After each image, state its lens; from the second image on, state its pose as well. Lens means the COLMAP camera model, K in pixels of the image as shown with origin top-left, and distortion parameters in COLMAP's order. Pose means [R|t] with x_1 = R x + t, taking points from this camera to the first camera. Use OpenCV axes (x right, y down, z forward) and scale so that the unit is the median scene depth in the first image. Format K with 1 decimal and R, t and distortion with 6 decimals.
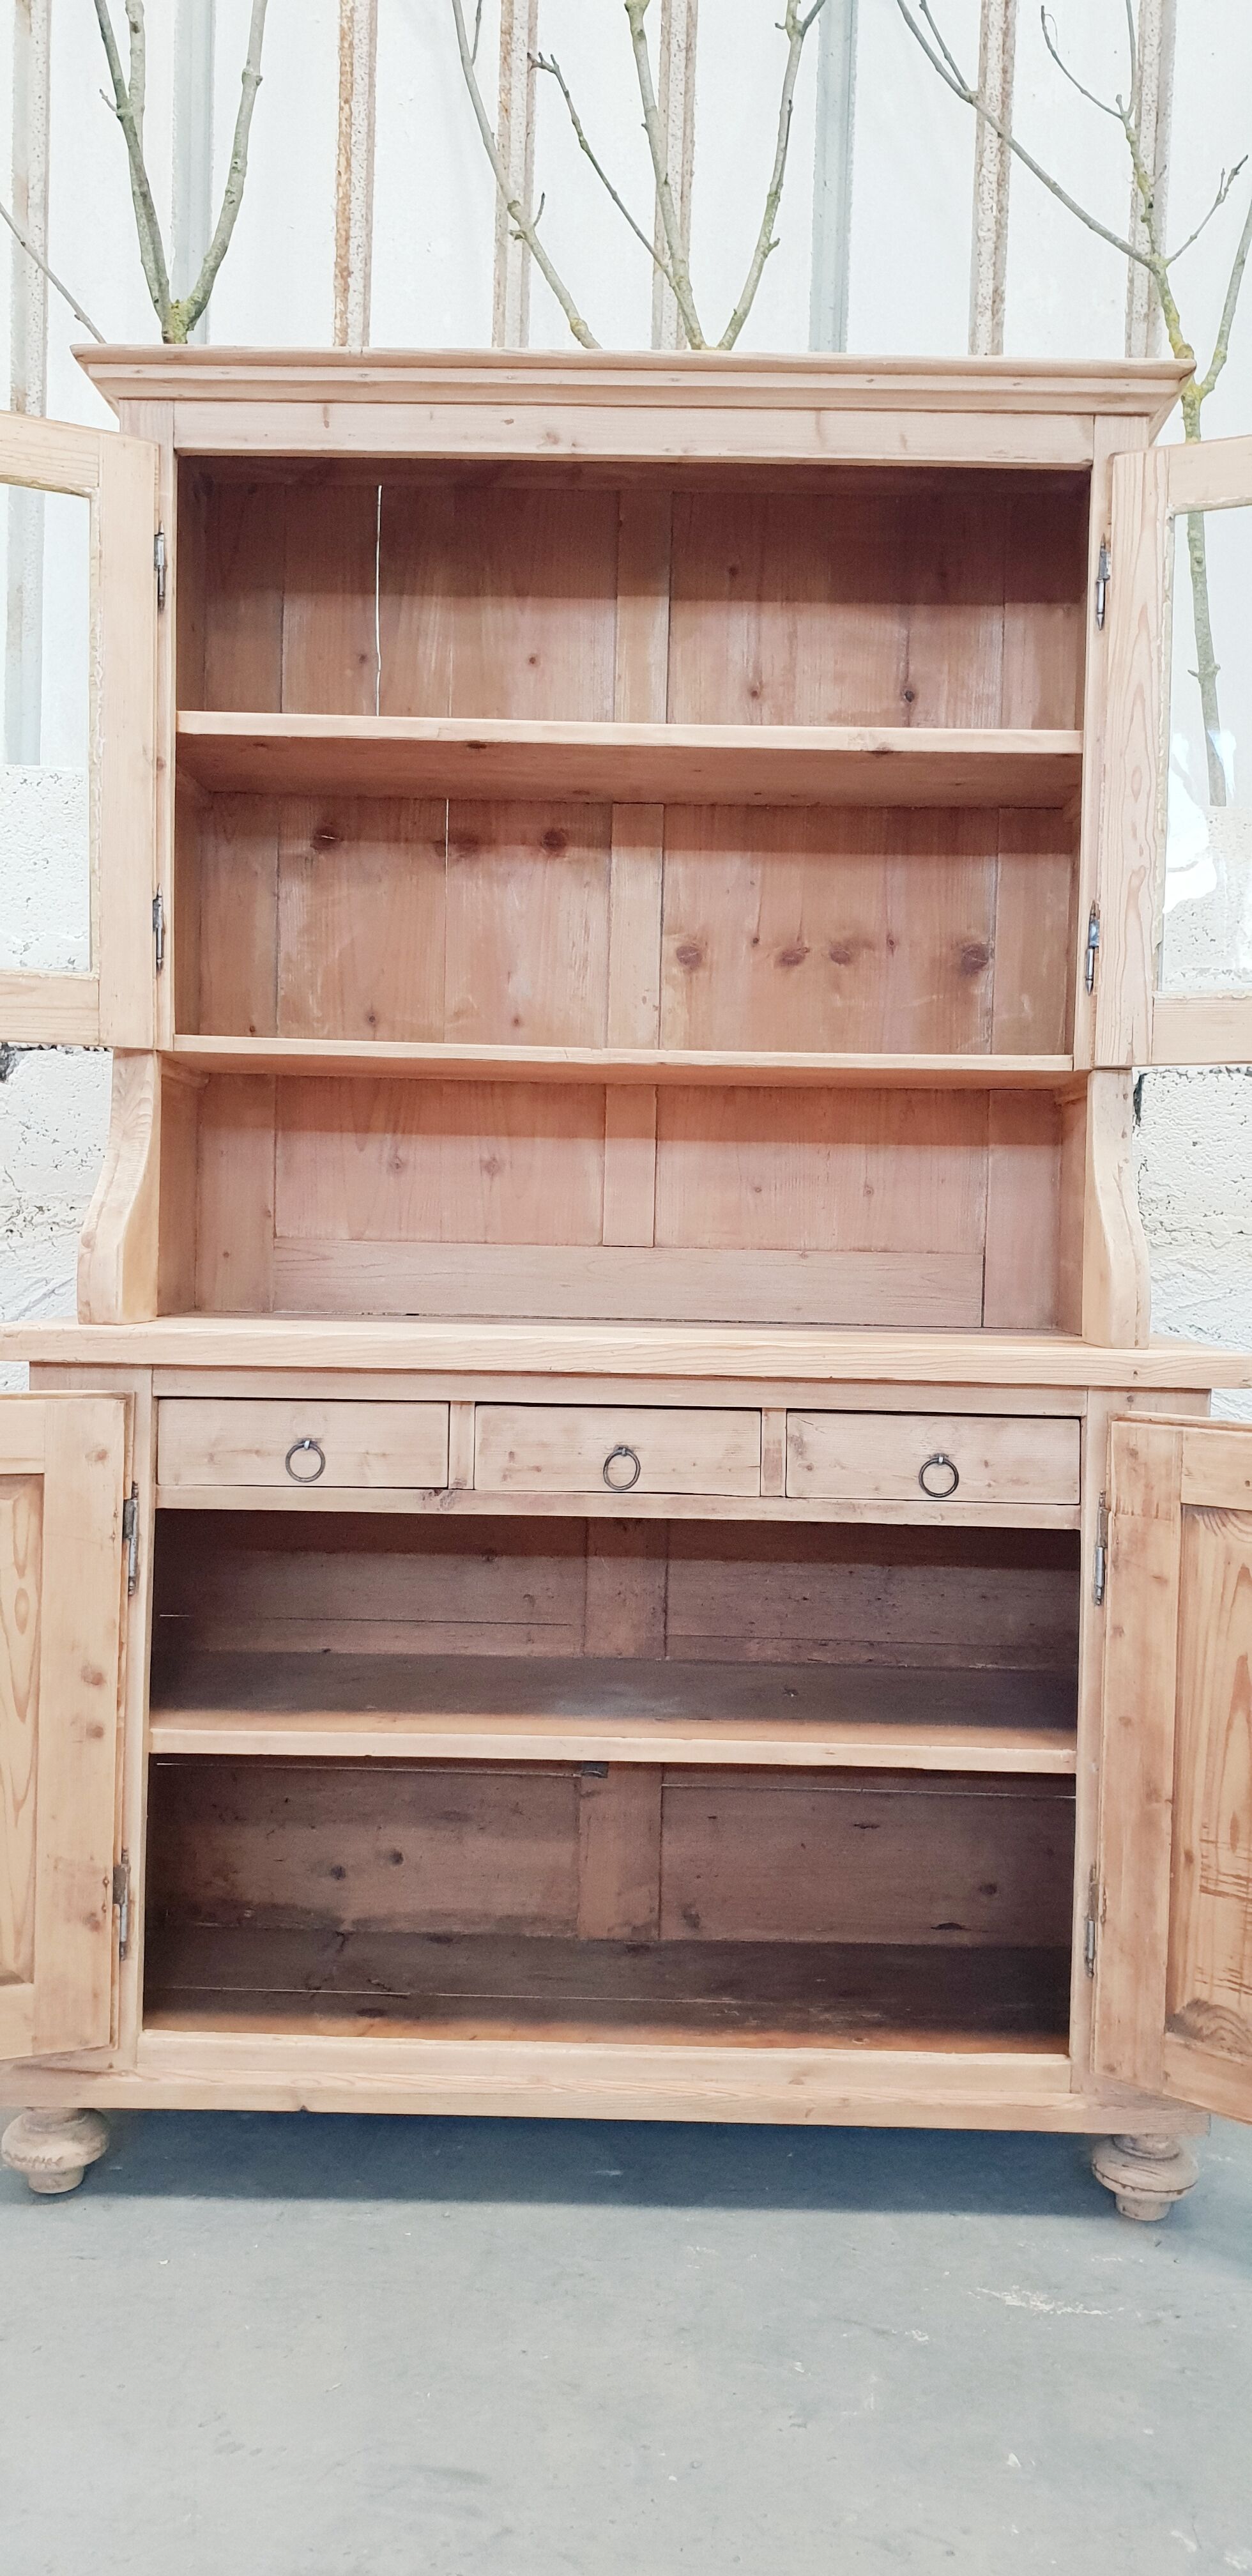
lens RADIAL K [[2021.0, 0, 671.5], [0, 2021.0, 1228.2], [0, 0, 1]] dist [0.033994, -0.058930]
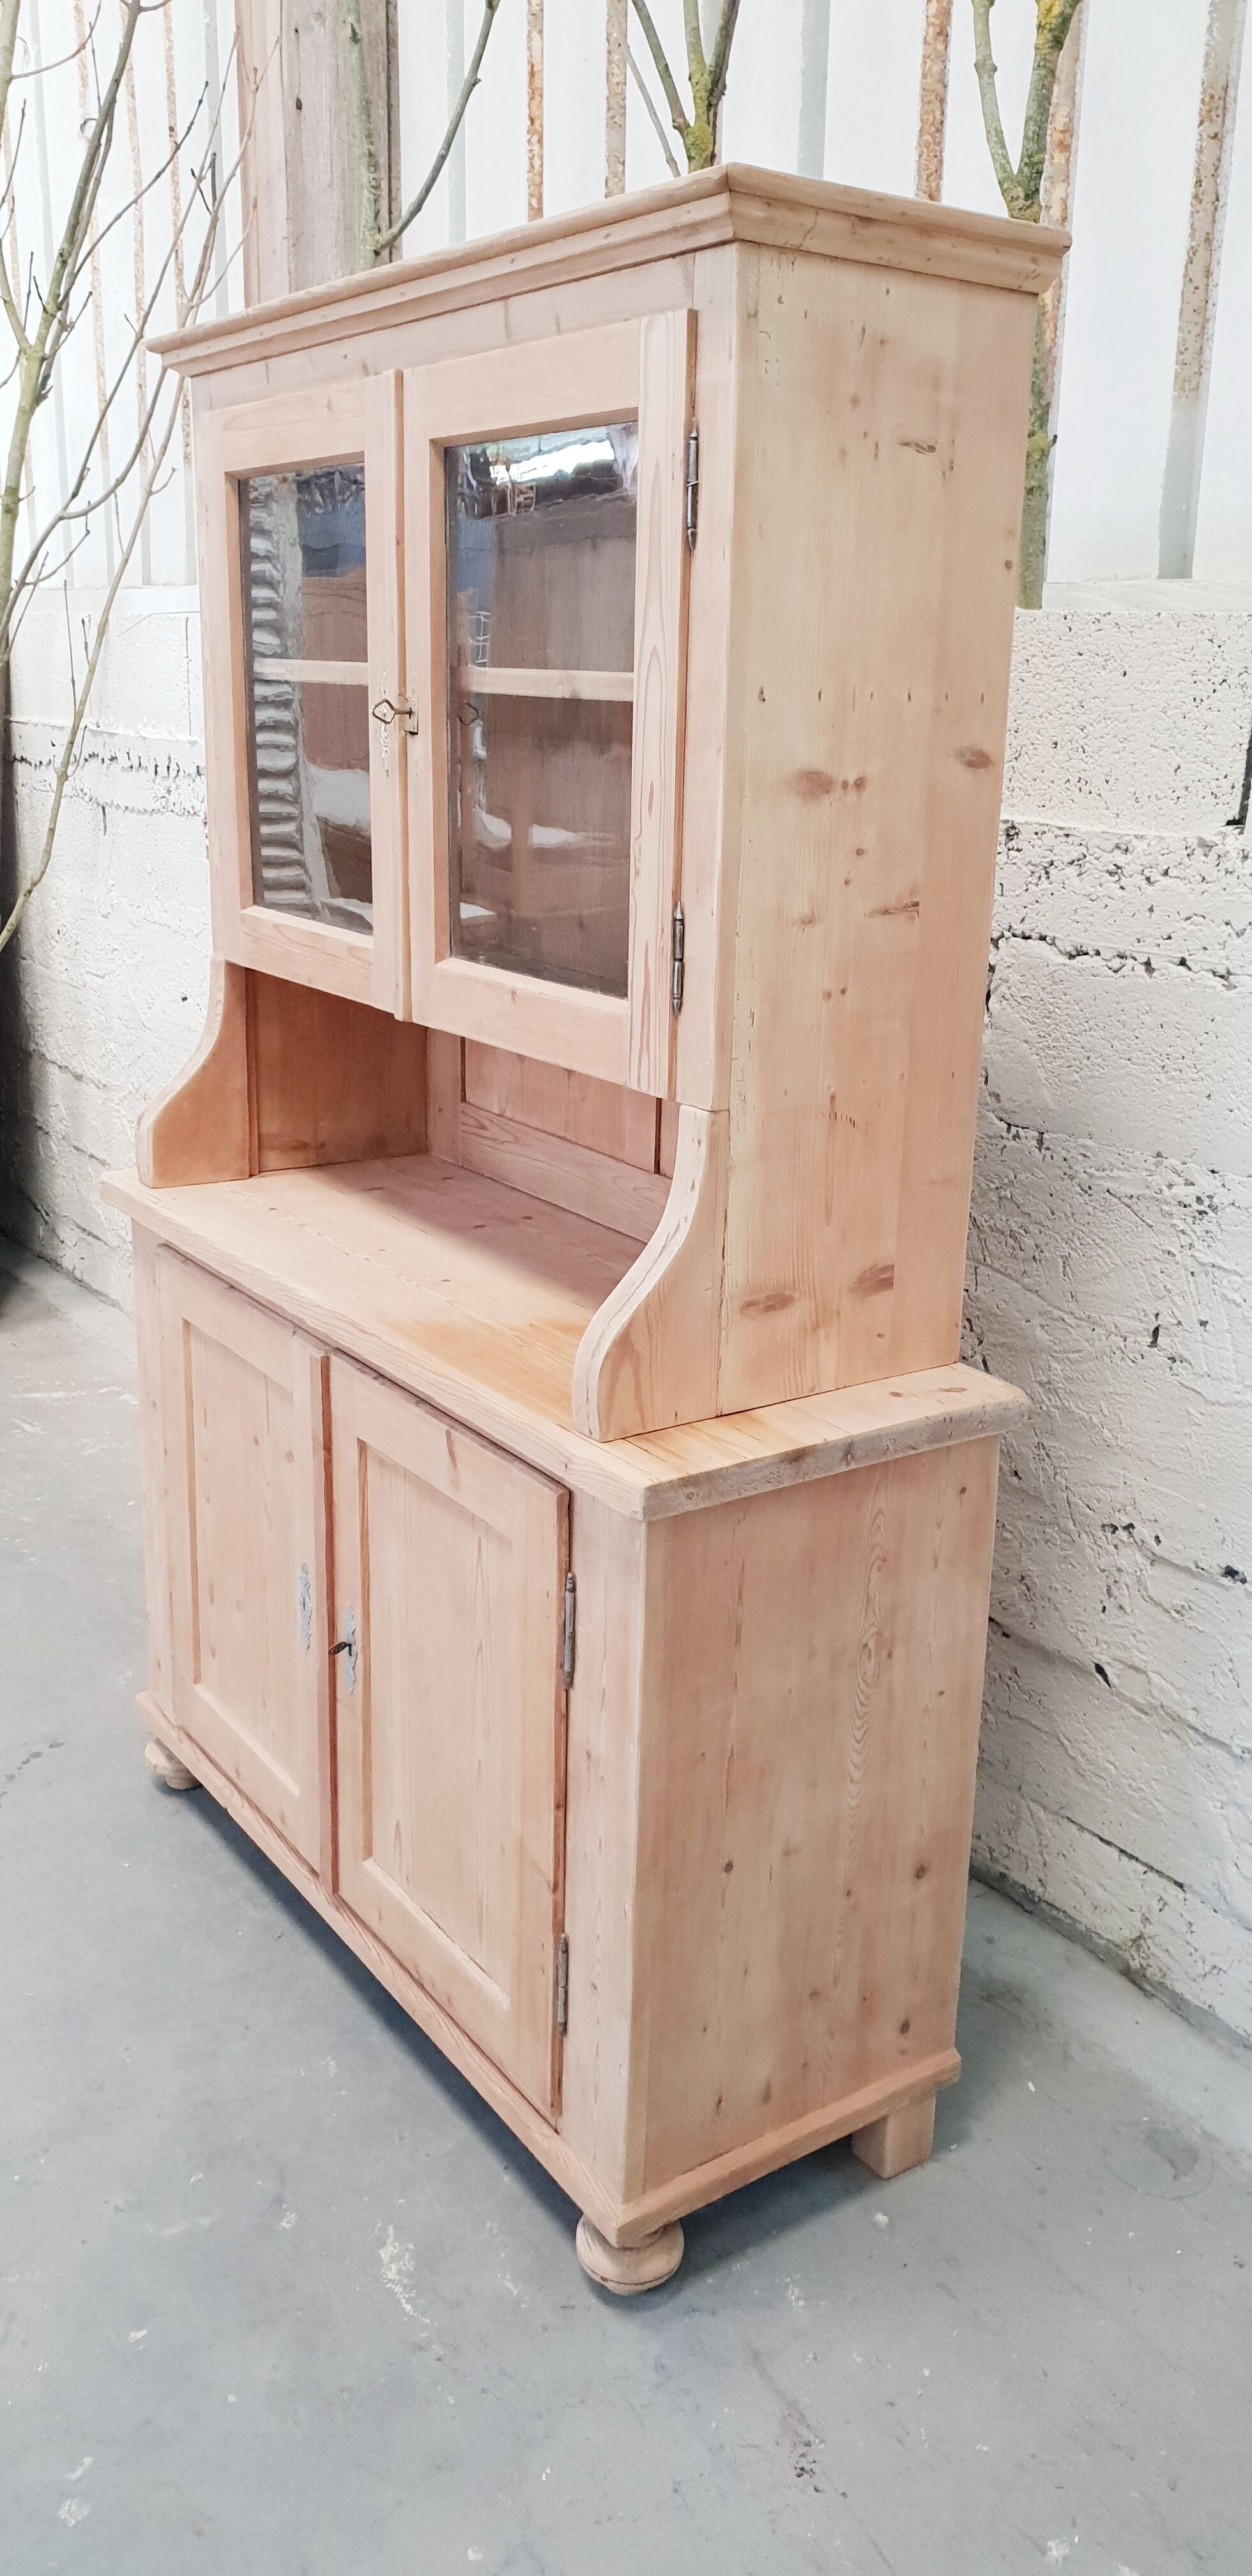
lens RADIAL K [[2021.0, 0, 622.1], [0, 2021.0, 1211.8], [0, 0, 1]] dist [0.033994, -0.058930]
pose [[0.577040, 0.204482, -0.790703, 0.854715], [-0.010299, 0.969895, 0.243307, -0.235376], [0.816651, -0.132255, 0.561774, 0.499522]]
